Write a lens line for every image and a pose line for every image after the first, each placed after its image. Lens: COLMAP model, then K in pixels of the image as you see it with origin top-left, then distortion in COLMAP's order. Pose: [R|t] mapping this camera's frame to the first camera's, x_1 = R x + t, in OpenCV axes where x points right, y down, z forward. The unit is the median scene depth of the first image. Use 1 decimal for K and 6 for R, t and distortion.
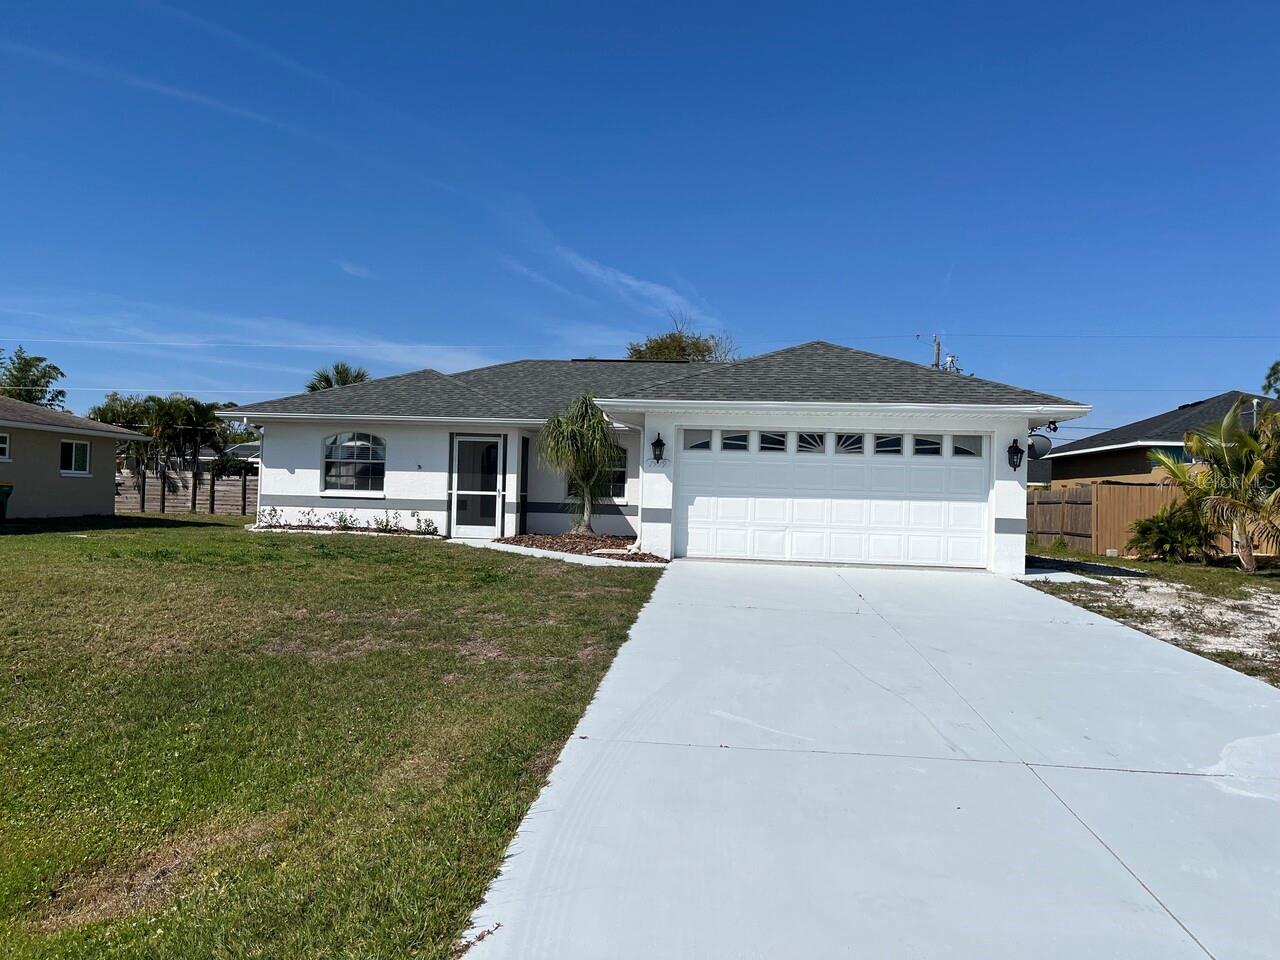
lens RADIAL K [[1015.8, 0, 640.1], [0, 1015.8, 479.0], [0, 0, 1]] dist [0.034584, -0.009970]
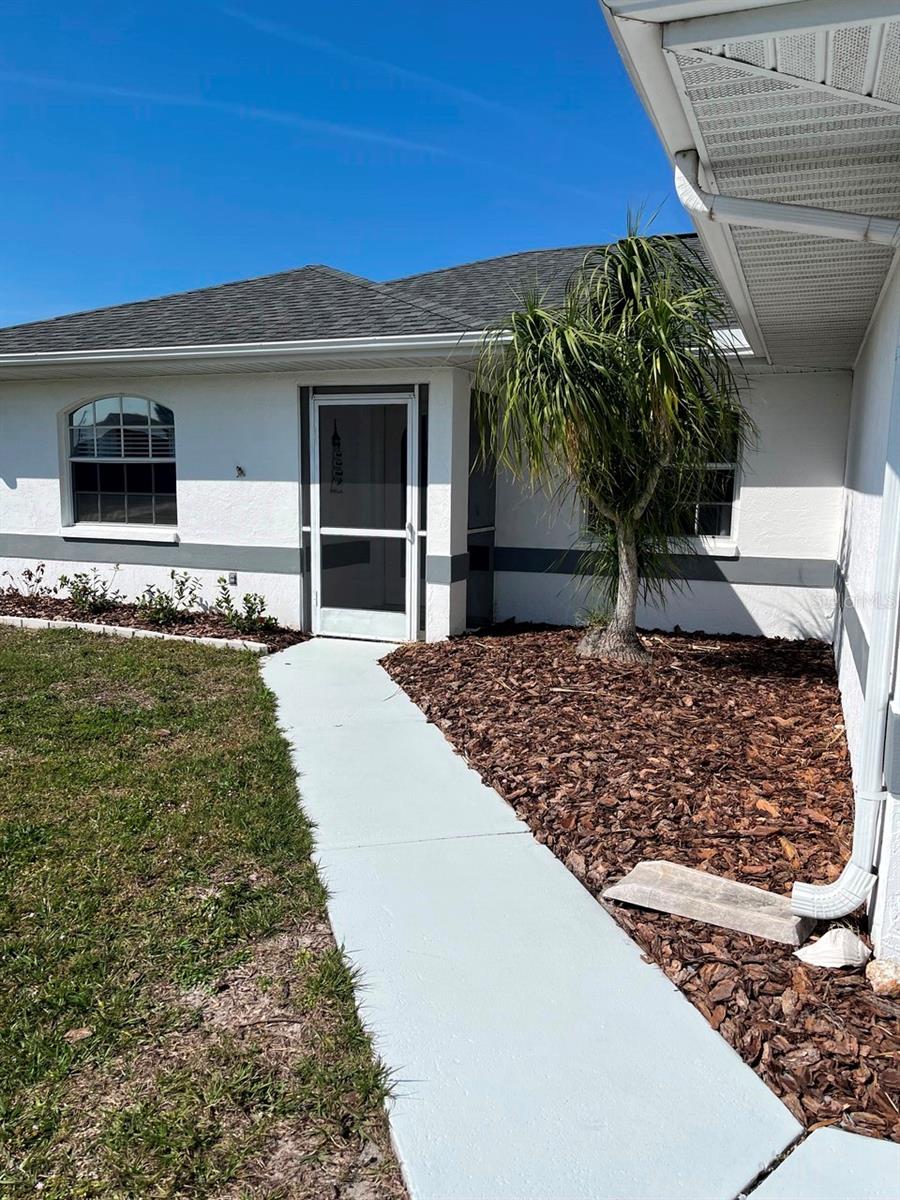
lens RADIAL K [[952.3, 0, 451.2], [0, 952.3, 604.1], [0, 0, 1]] dist [0.034584, -0.009970]
pose [[0.961755, 0.023289, -0.272920, -0.018990], [0.010595, 0.992470, 0.122026, -0.004123], [0.273707, -0.120251, 0.954266, 0.633895]]
